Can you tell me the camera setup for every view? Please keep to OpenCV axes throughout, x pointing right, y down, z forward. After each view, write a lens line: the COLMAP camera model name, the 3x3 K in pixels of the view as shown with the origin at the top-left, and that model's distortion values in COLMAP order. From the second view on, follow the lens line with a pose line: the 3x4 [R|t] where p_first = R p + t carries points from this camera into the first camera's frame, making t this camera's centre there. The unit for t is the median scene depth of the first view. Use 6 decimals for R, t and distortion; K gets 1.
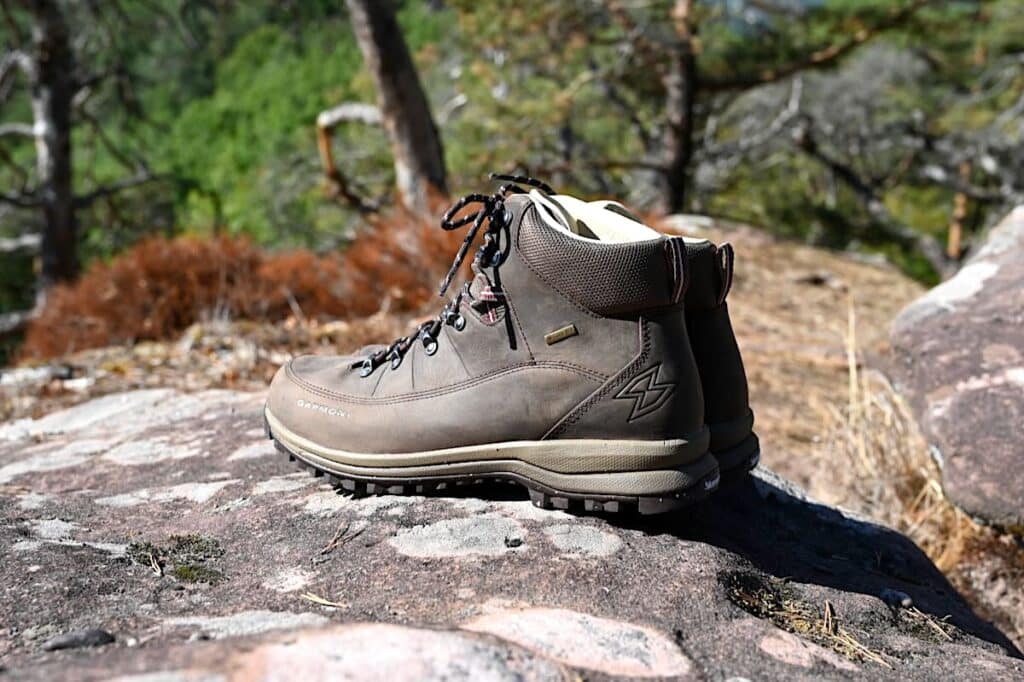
lens RADIAL K [[1066.1, 0, 511.1], [0, 1066.1, 342.8], [0, 0, 1]] dist [-0.000272, 0.000000]
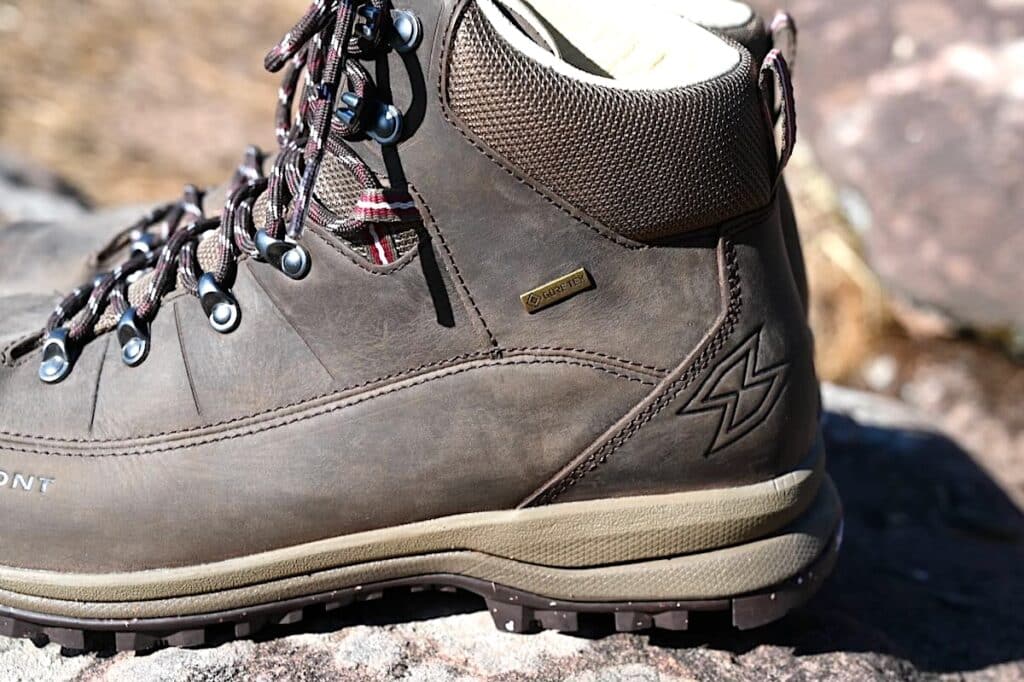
lens RADIAL K [[1718.8, 0, 526.4], [0, 1718.8, 273.1], [0, 0, 1]] dist [0.007440, 0.000000]
pose [[0.931594, -0.127575, 0.340377, -0.211473], [0.047110, 0.970866, 0.234948, -0.185006], [-0.360434, -0.202841, 0.910463, 0.329271]]
